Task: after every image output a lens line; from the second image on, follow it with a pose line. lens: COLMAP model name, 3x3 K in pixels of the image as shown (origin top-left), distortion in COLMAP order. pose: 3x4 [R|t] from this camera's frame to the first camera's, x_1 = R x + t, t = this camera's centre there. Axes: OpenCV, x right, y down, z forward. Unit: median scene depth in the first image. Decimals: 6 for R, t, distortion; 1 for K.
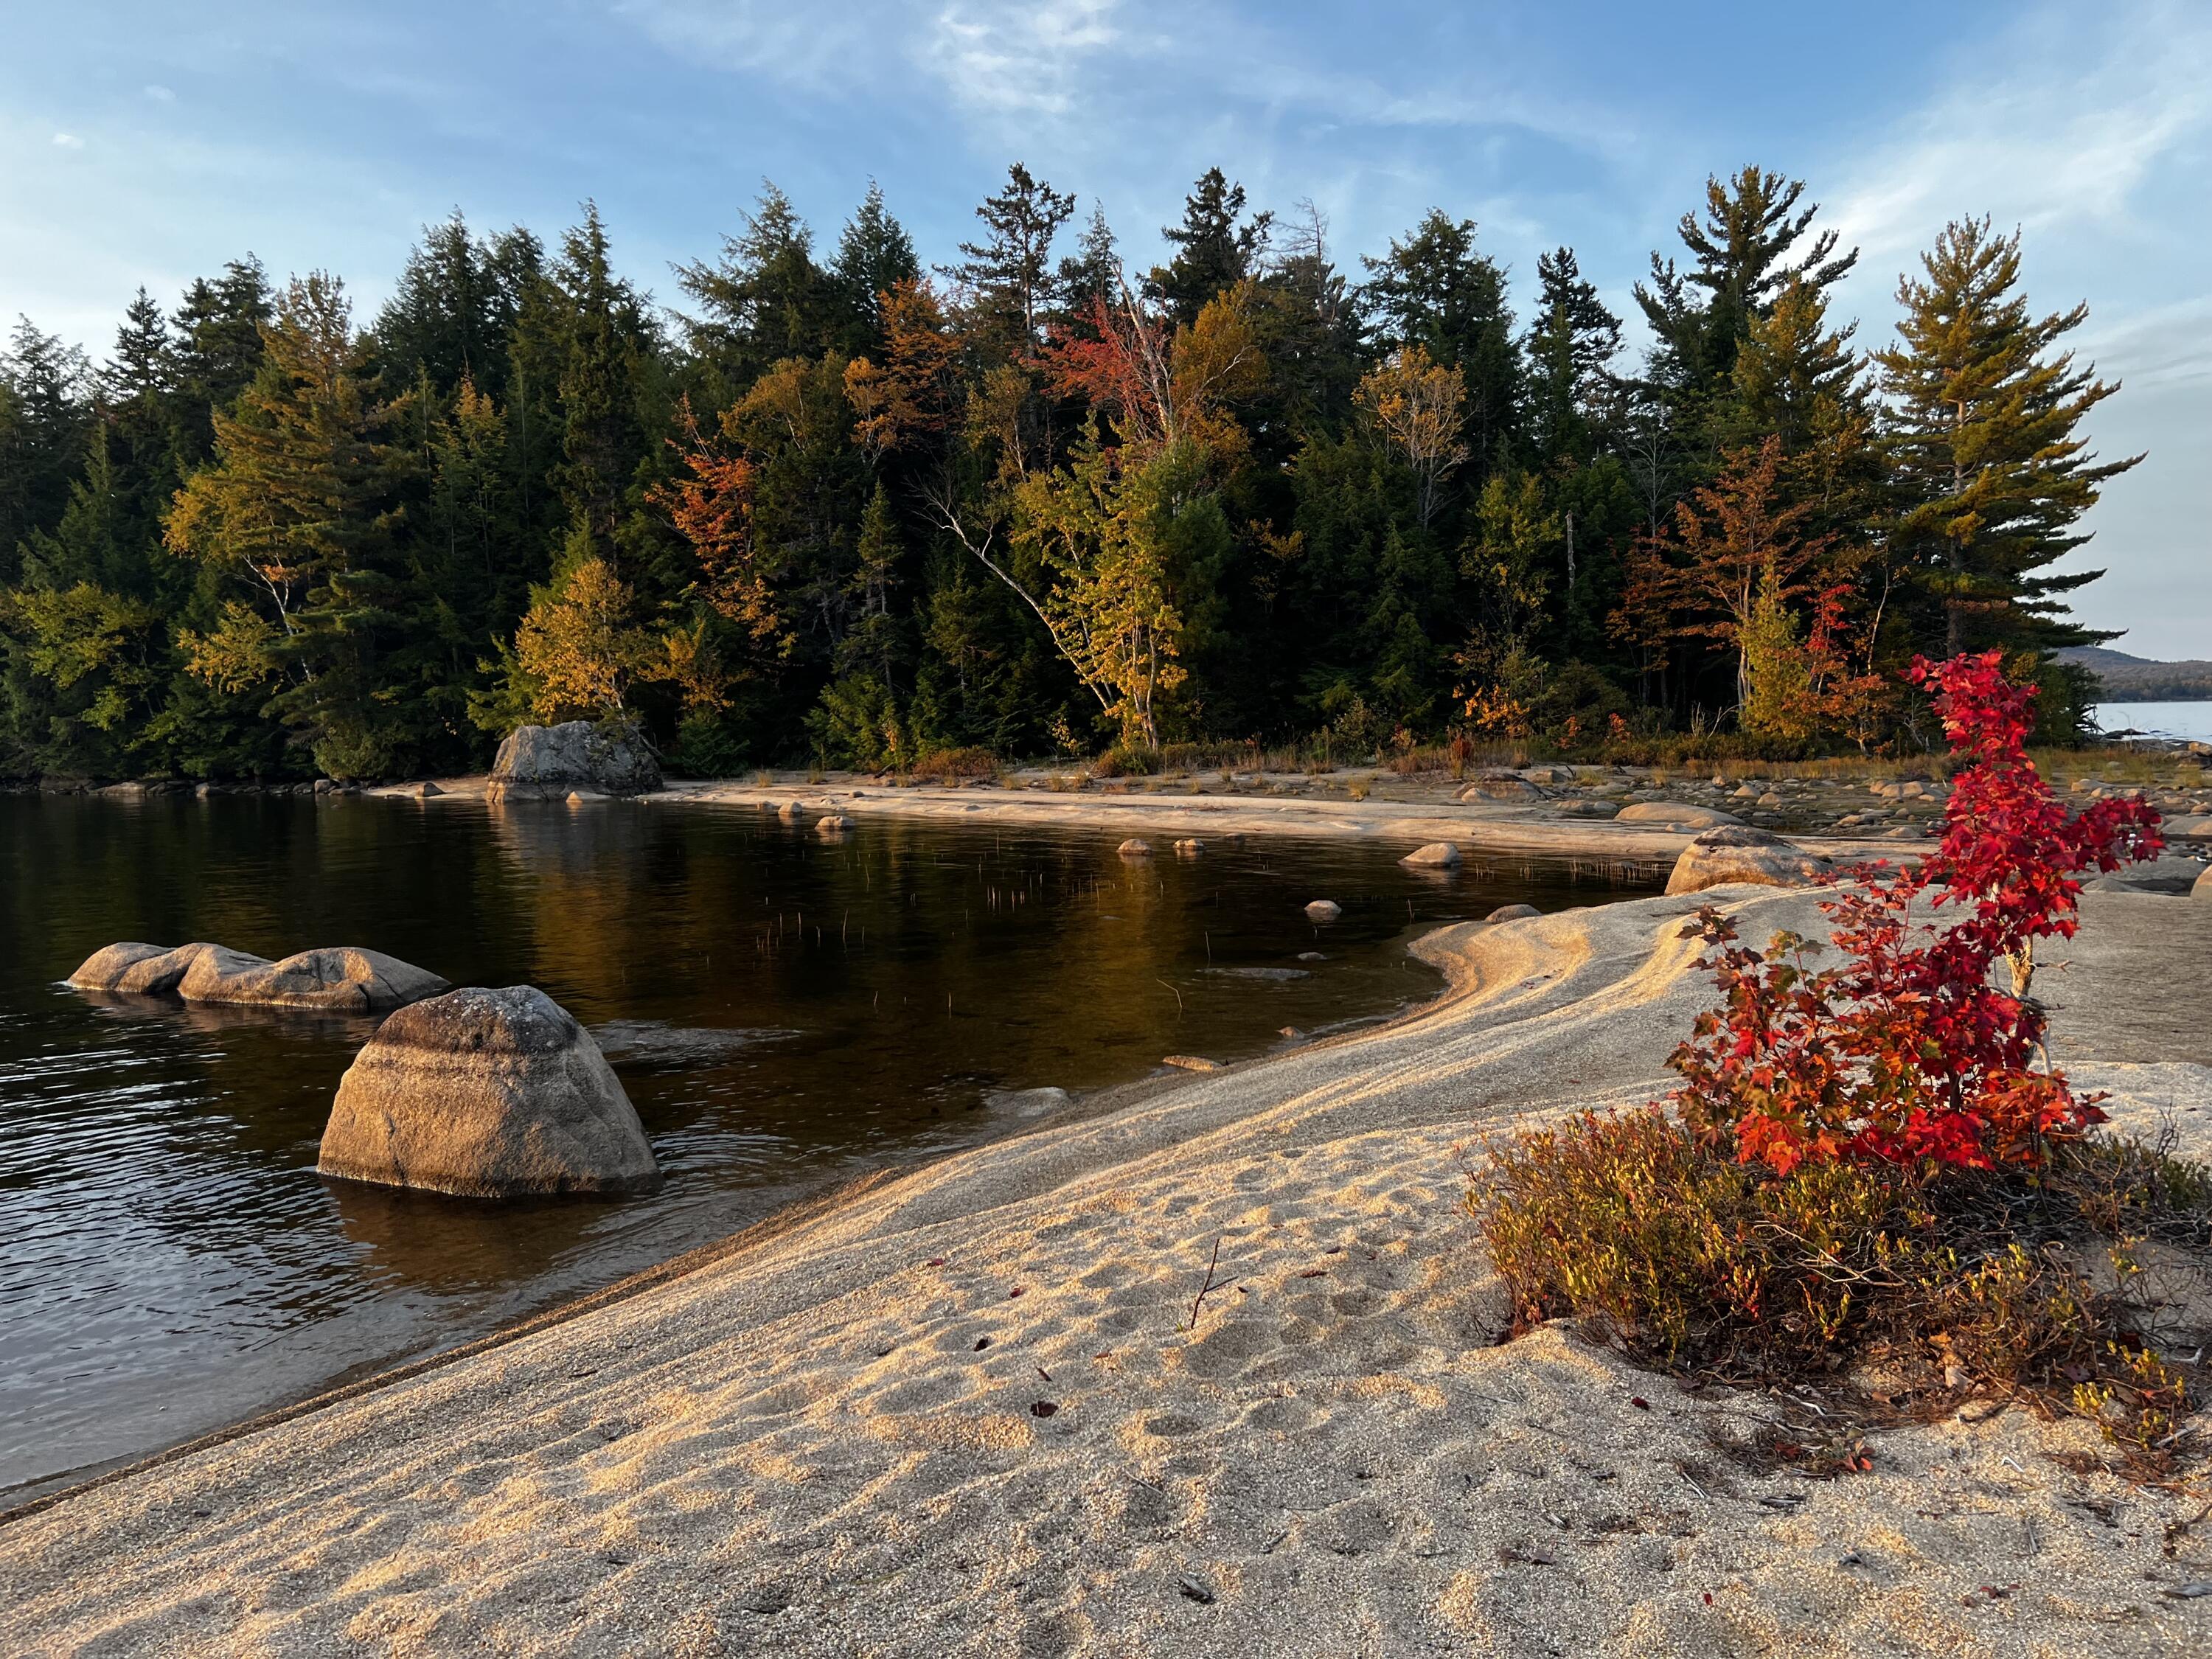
lens RADIAL K [[1678.2, 0, 1122.4], [0, 1678.2, 829.2], [0, 0, 1]] dist [0.044973, -0.053675]
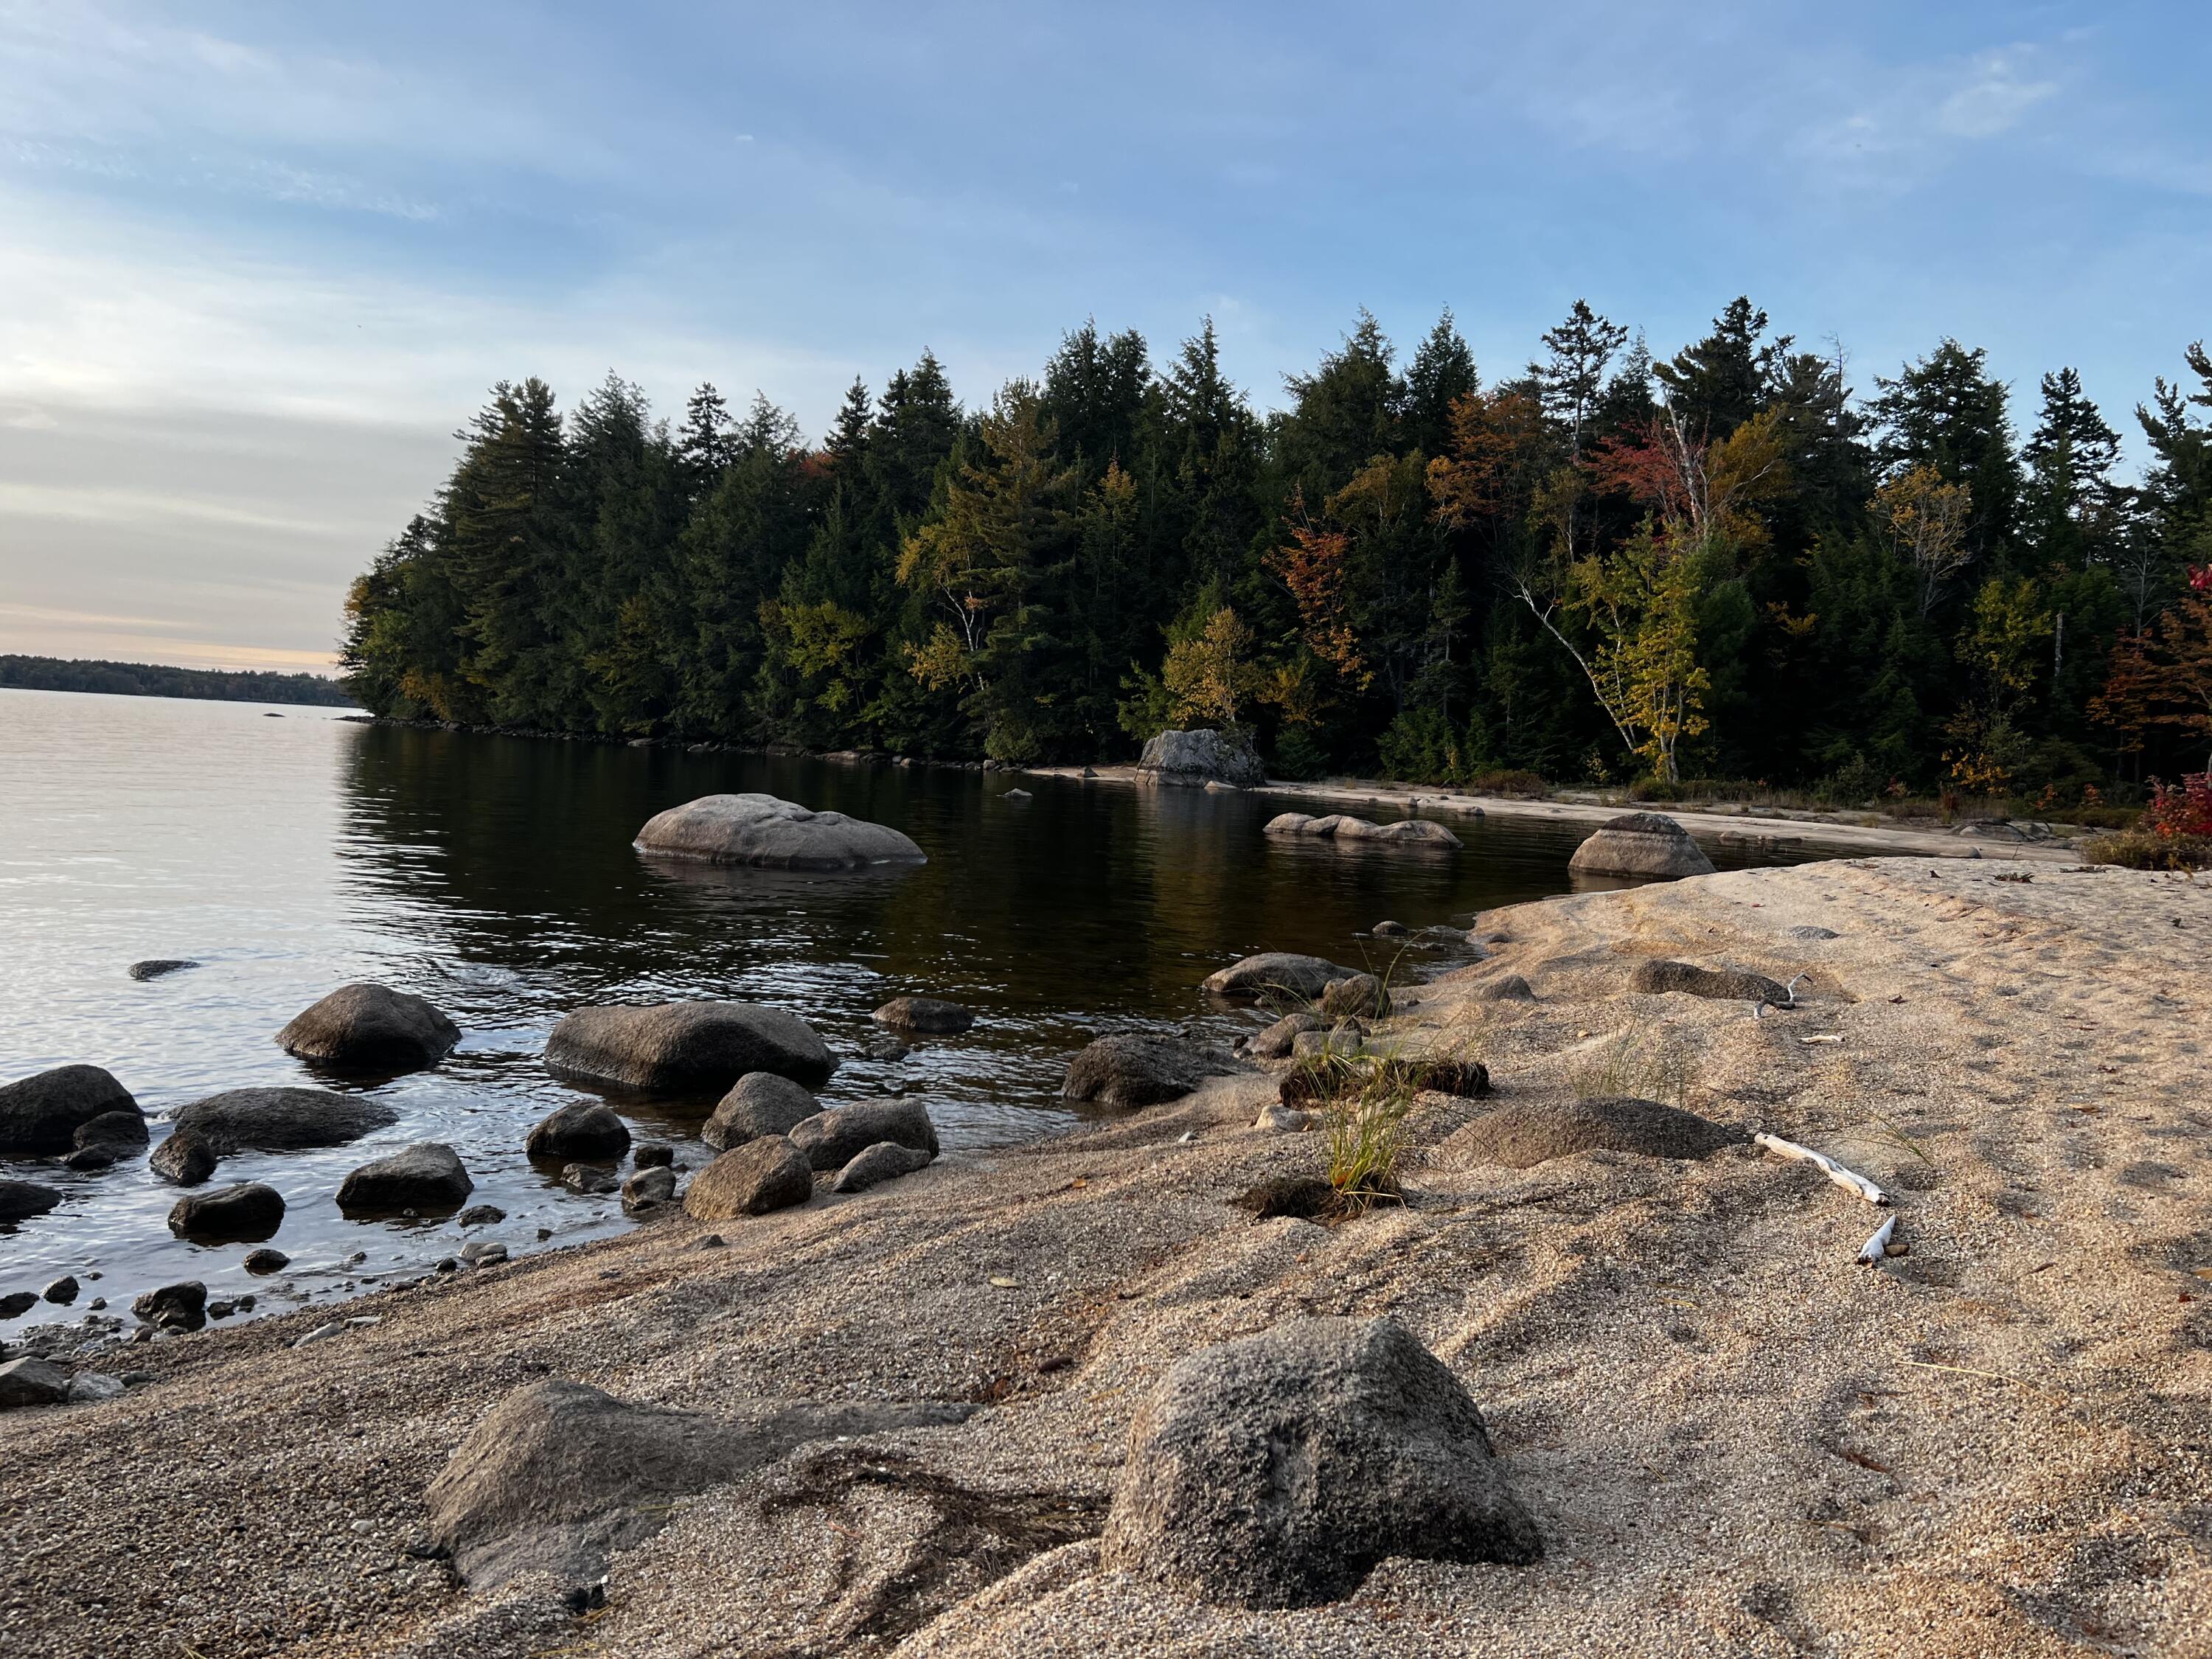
lens RADIAL K [[1667.5, 0, 1106.0], [0, 1667.5, 829.5], [0, 0, 1]] dist [0.048259, -0.055733]
pose [[0.968959, 0.086097, -0.231747, -0.081536], [-0.091059, 0.995787, -0.010778, 0.031360], [0.229843, 0.031546, 0.972716, -0.251054]]
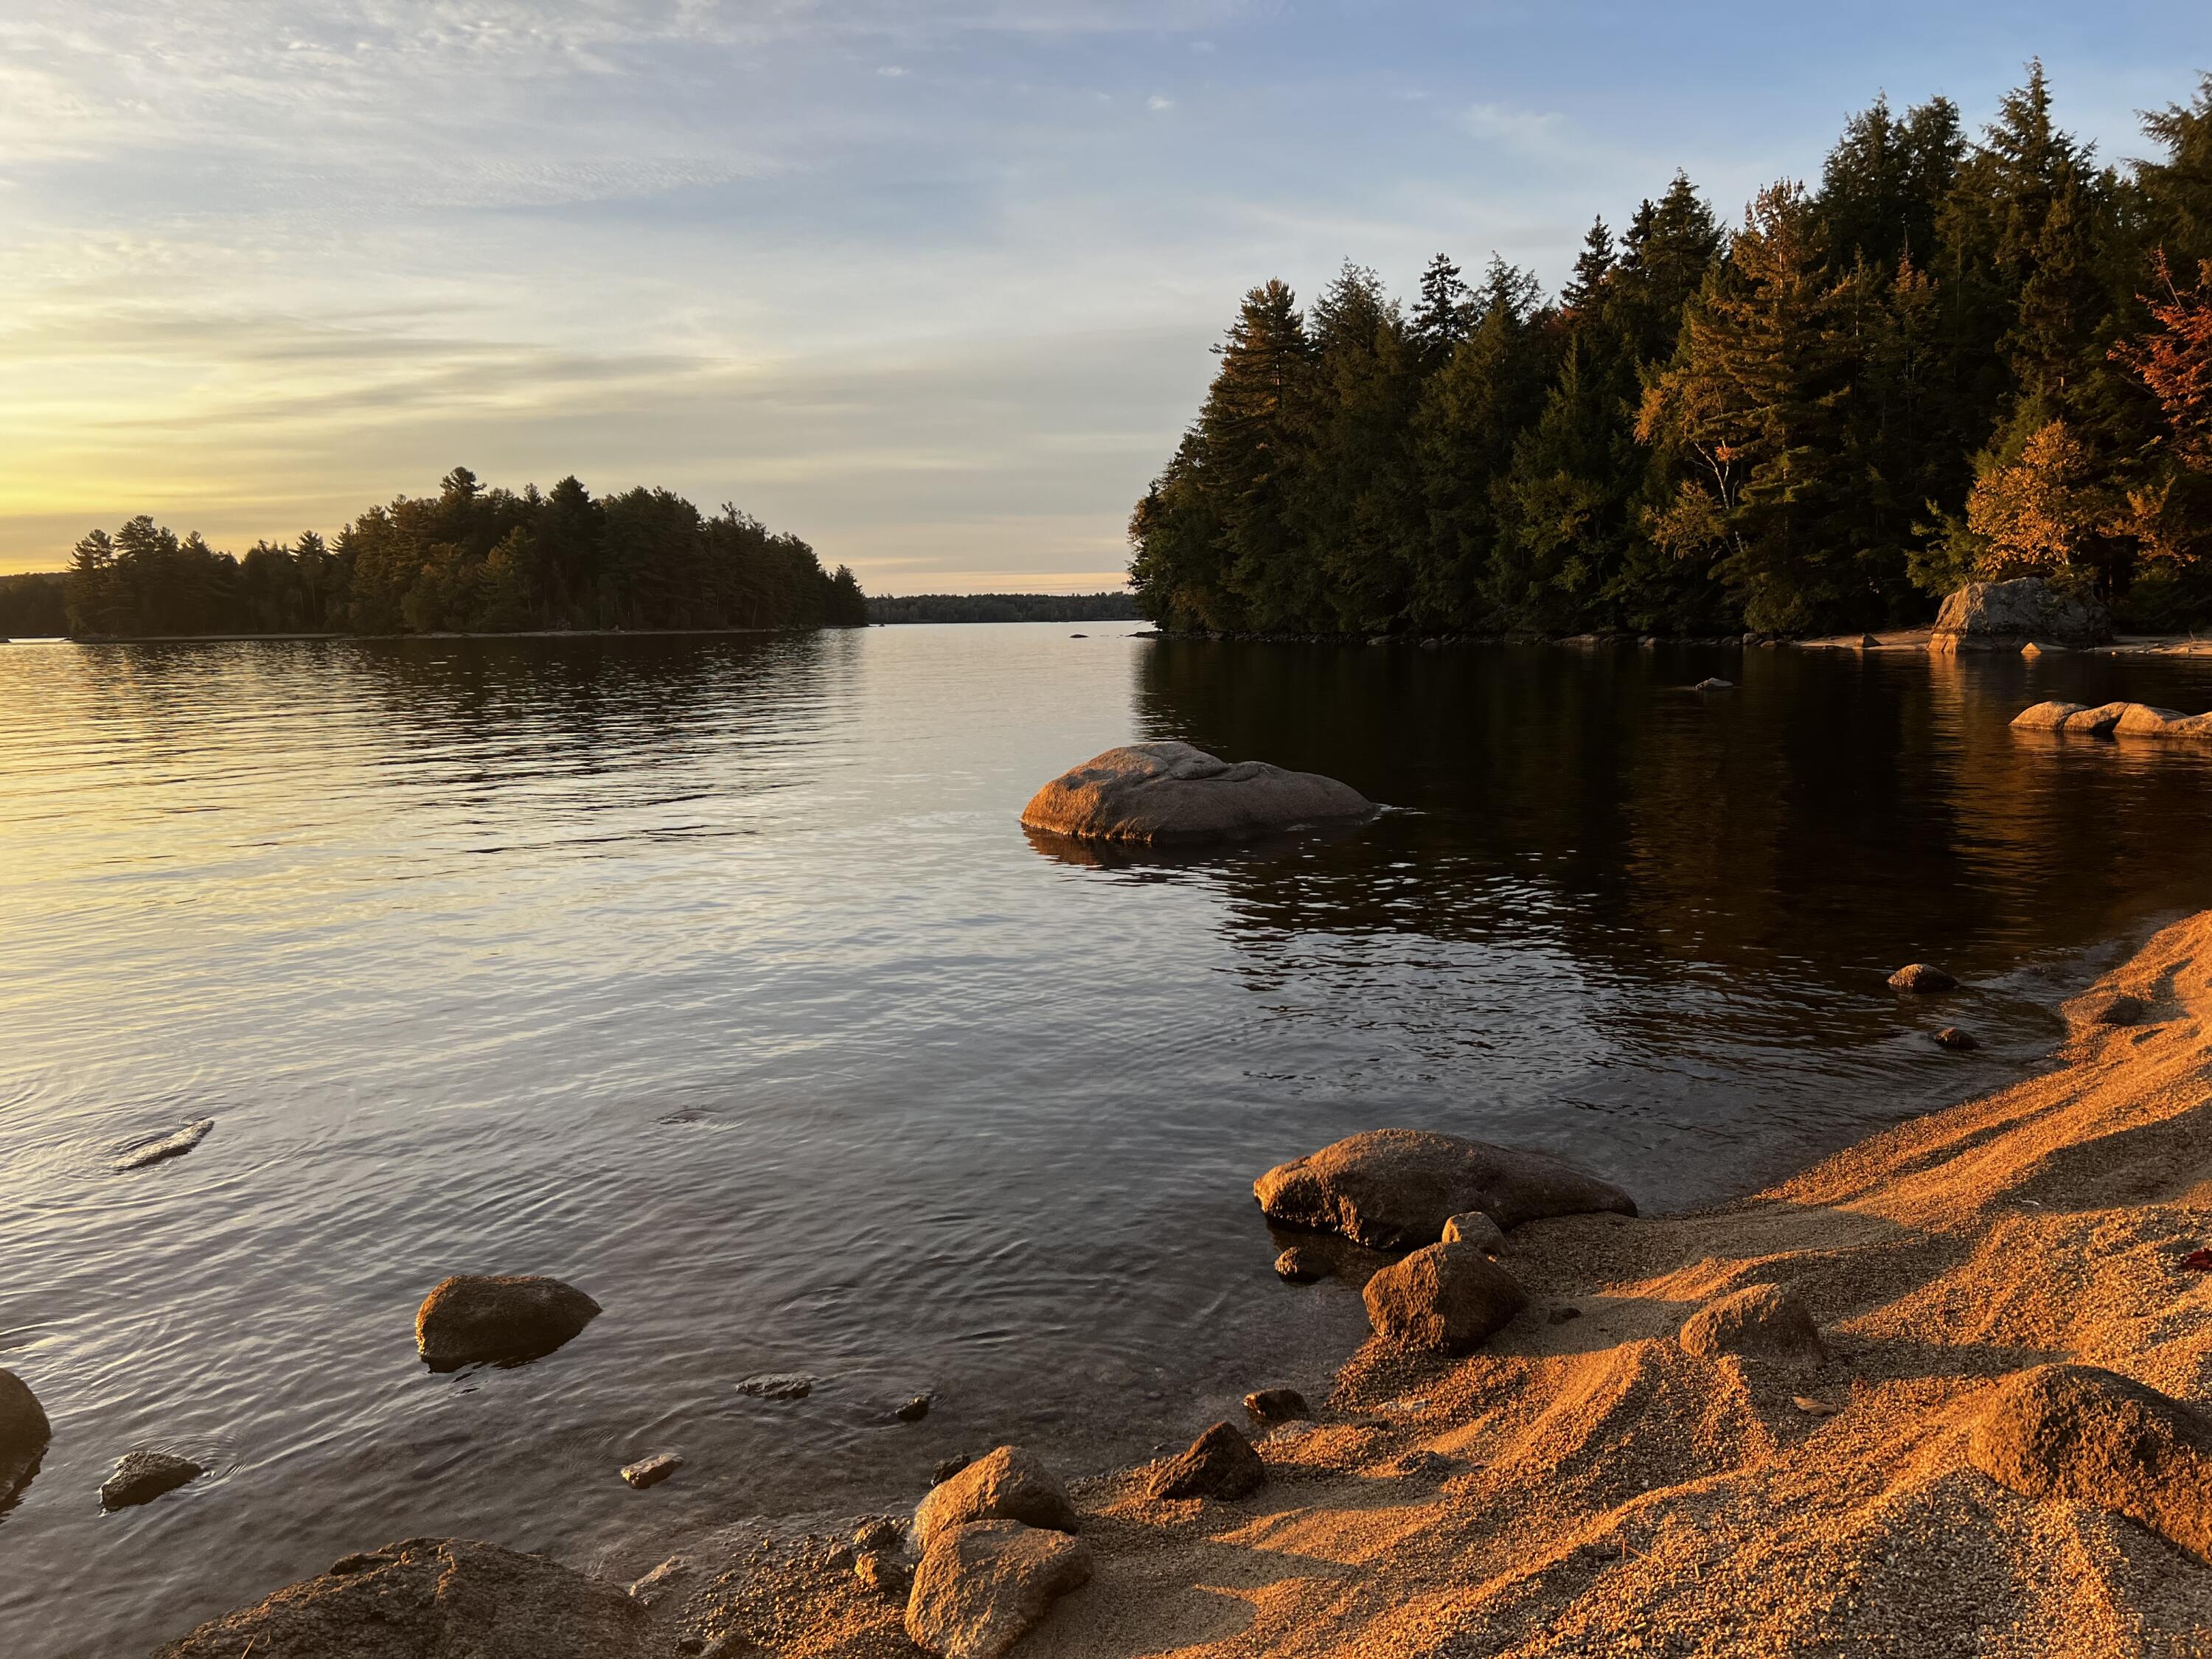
lens RADIAL K [[1667.5, 0, 1106.0], [0, 1667.5, 829.5], [0, 0, 1]] dist [0.048259, -0.055733]
pose [[0.761928, 0.087419, -0.641735, -0.063919], [-0.038928, 0.995239, 0.089355, 0.019250], [0.646491, -0.043101, 0.761703, -0.166657]]
